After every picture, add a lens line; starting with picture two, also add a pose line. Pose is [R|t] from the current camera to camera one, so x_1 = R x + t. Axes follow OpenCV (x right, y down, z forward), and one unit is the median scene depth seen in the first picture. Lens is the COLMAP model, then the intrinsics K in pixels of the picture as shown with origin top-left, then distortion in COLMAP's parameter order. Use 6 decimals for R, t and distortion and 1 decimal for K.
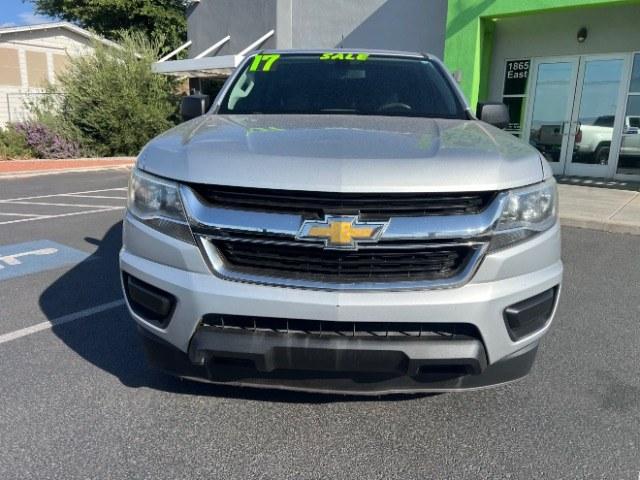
lens RADIAL K [[487.8, 0, 313.7], [0, 487.8, 241.1], [0, 0, 1]] dist [0.043478, -0.049697]
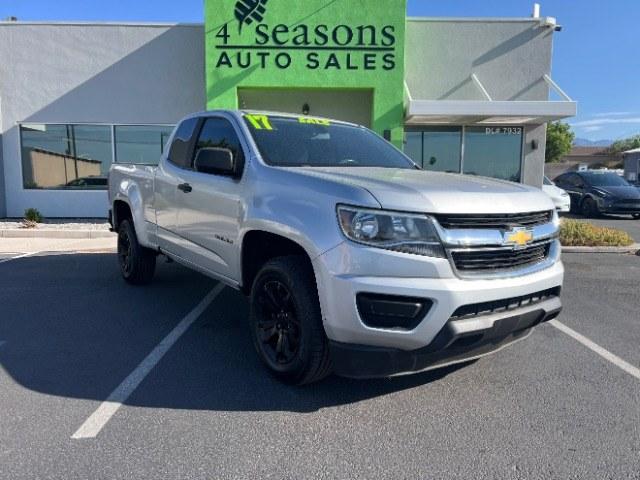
lens RADIAL K [[487.8, 0, 320.5], [0, 487.8, 238.2], [0, 0, 1]] dist [0.043478, -0.049697]
pose [[0.787279, -0.080743, 0.611288, -1.052453], [0.149020, 0.986916, -0.061565, -0.011503], [-0.598318, 0.139563, 0.789010, 0.088723]]
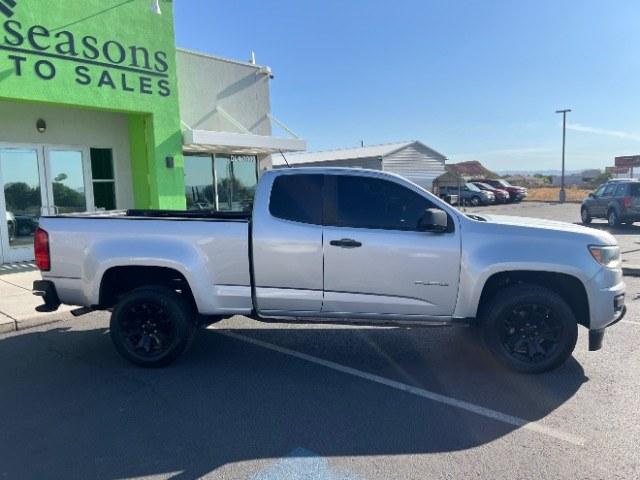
lens RADIAL K [[483.3, 0, 324.0], [0, 483.3, 243.7], [0, 0, 1]] dist [0.009692, -0.018451]
pose [[0.073341, -0.129890, 0.988812, -2.157945], [0.257818, 0.960249, 0.107016, -0.598272], [-0.963406, 0.247085, 0.103913, 1.695880]]
